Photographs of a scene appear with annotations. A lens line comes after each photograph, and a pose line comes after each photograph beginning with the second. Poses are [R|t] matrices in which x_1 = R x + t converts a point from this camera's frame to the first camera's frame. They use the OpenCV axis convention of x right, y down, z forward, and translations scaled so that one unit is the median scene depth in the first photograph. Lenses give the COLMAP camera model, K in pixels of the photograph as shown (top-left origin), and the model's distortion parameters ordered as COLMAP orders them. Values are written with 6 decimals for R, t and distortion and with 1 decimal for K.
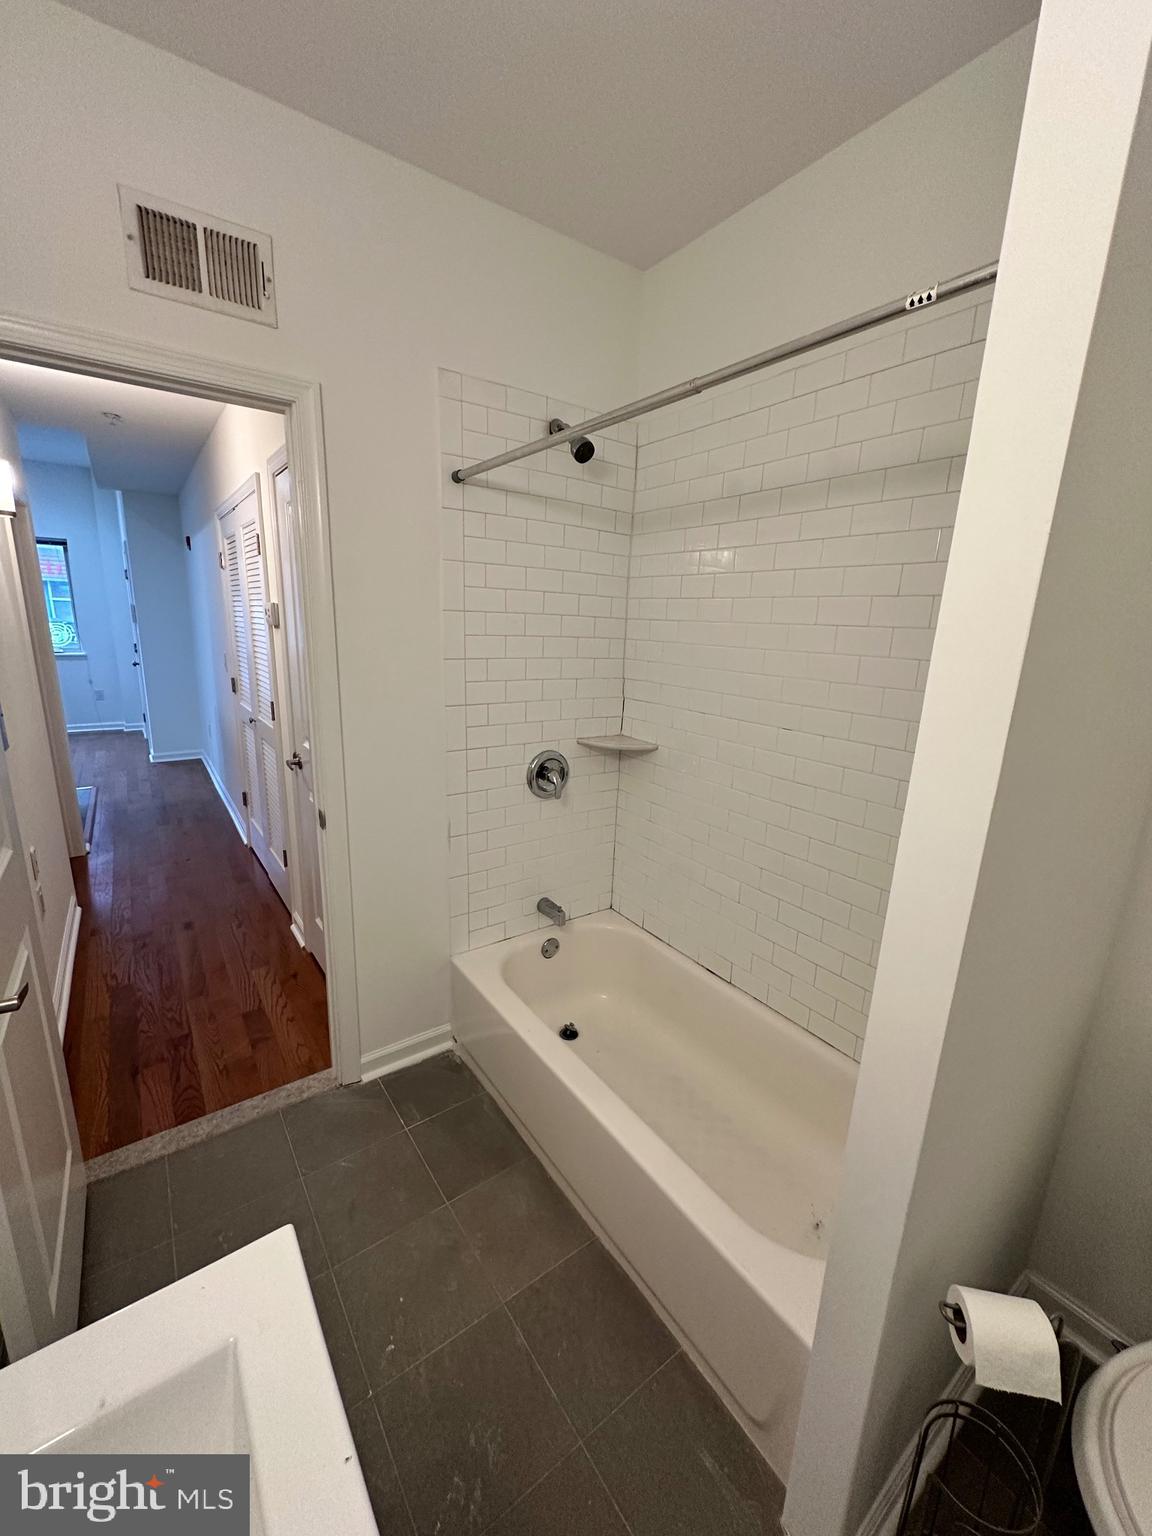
lens RADIAL K [[611.6, 0, 576.0], [0, 611.6, 768.0], [0, 0, 1]] dist [-0.000493, -0.000096]
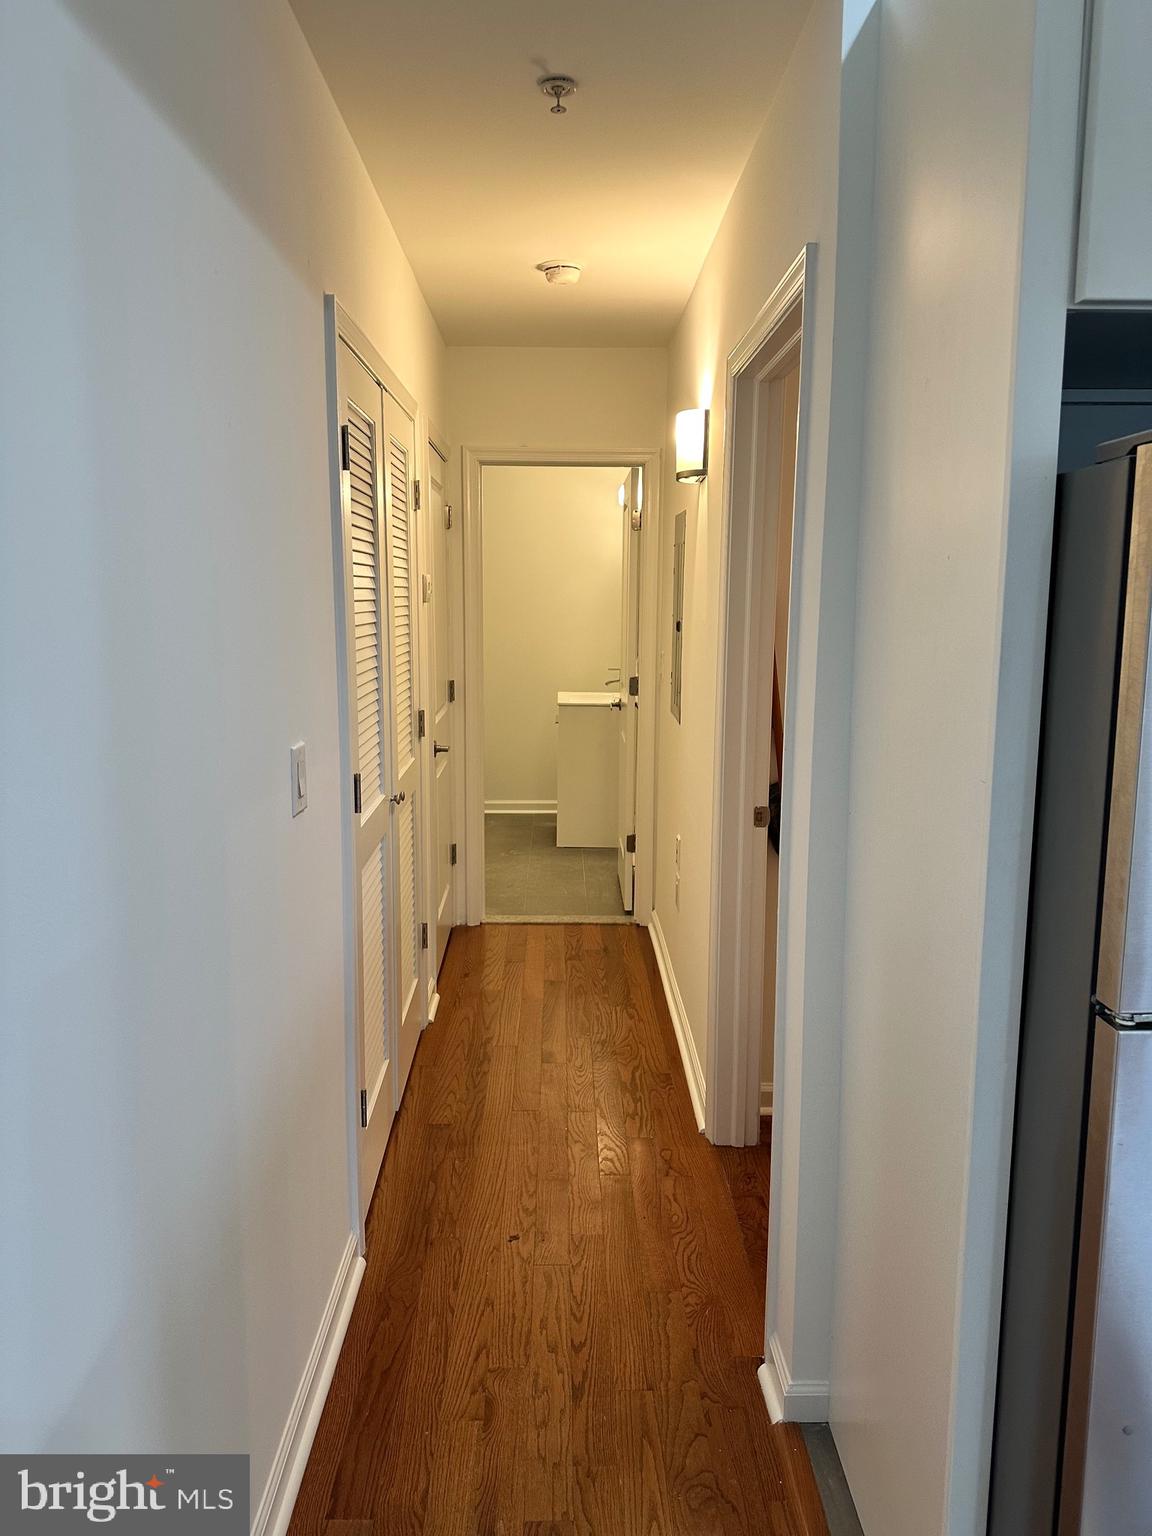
lens RADIAL K [[1075.4, 0, 576.0], [0, 1075.4, 768.0], [0, 0, 1]] dist [0.000216, -0.000002]
pose [[-0.816846, -0.124122, 0.563344, -1.825033], [0.097418, 0.932868, 0.346795, -0.606944], [-0.568570, 0.338158, -0.749918, 2.503263]]
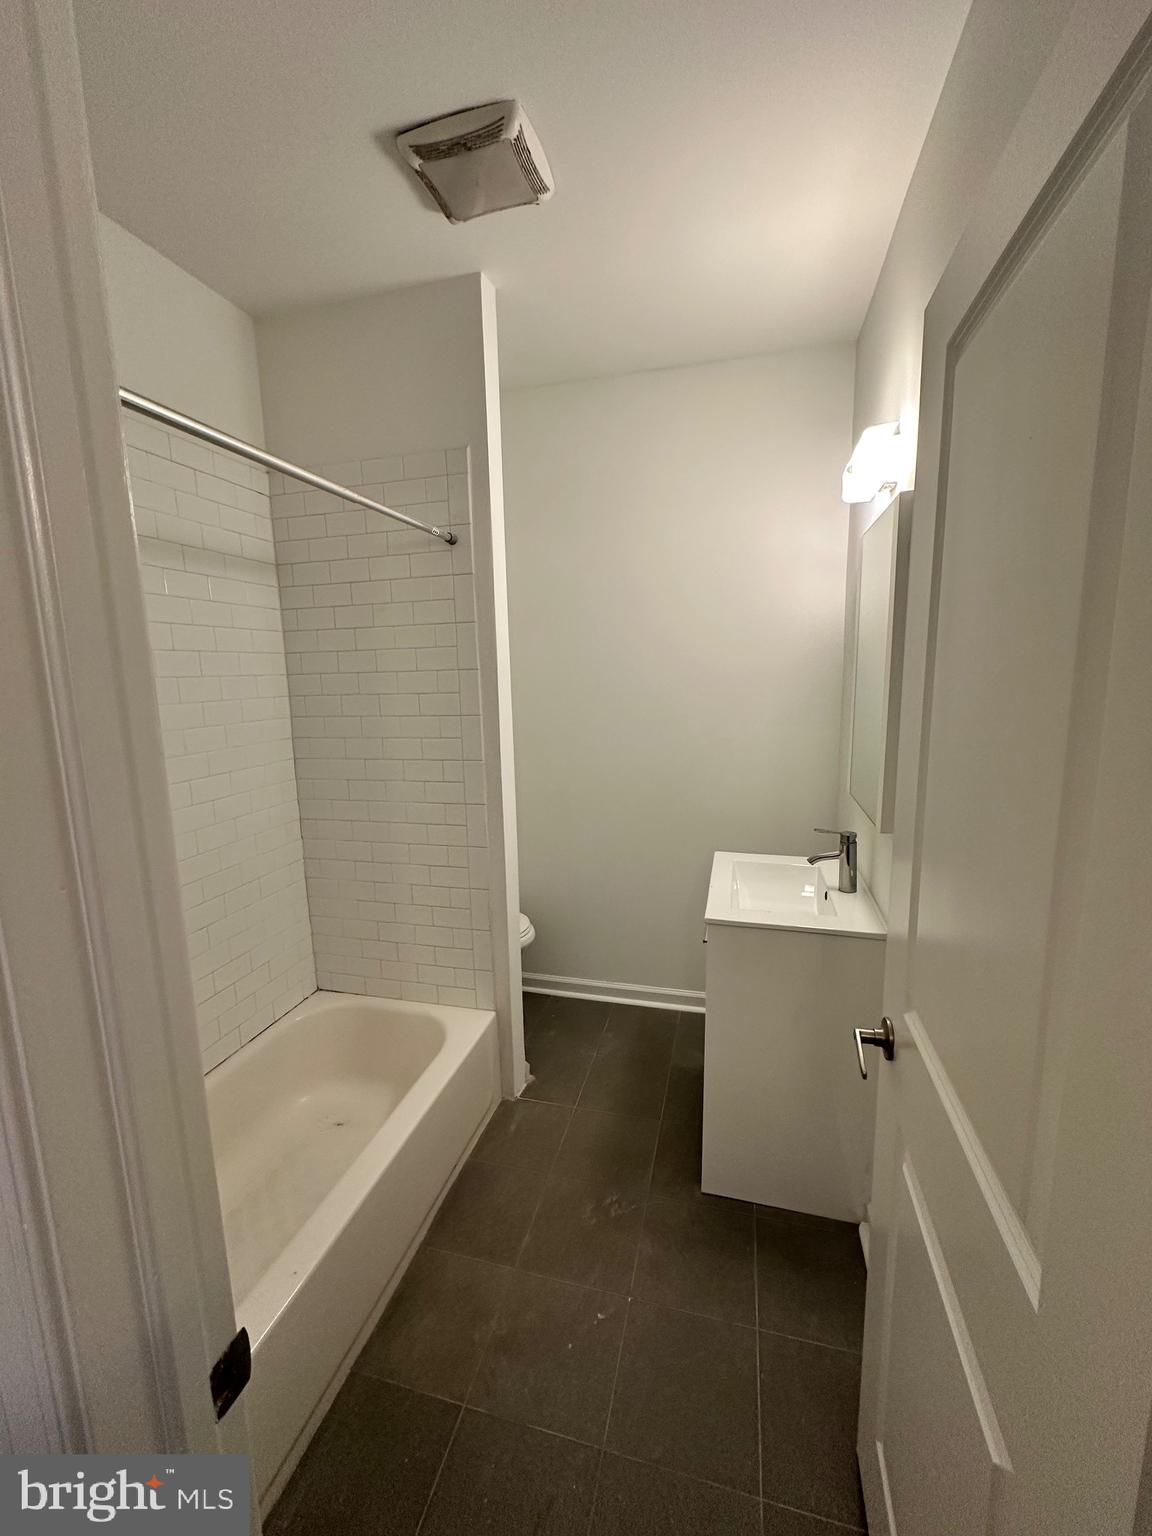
lens RADIAL K [[611.6, 0, 576.0], [0, 611.6, 768.0], [0, 0, 1]] dist [-0.000493, -0.000096]
pose [[-0.634626, -0.147744, 0.758565, -0.826821], [0.171959, 0.929953, 0.324989, -0.305305], [-0.753445, 0.336689, -0.564766, 1.123901]]
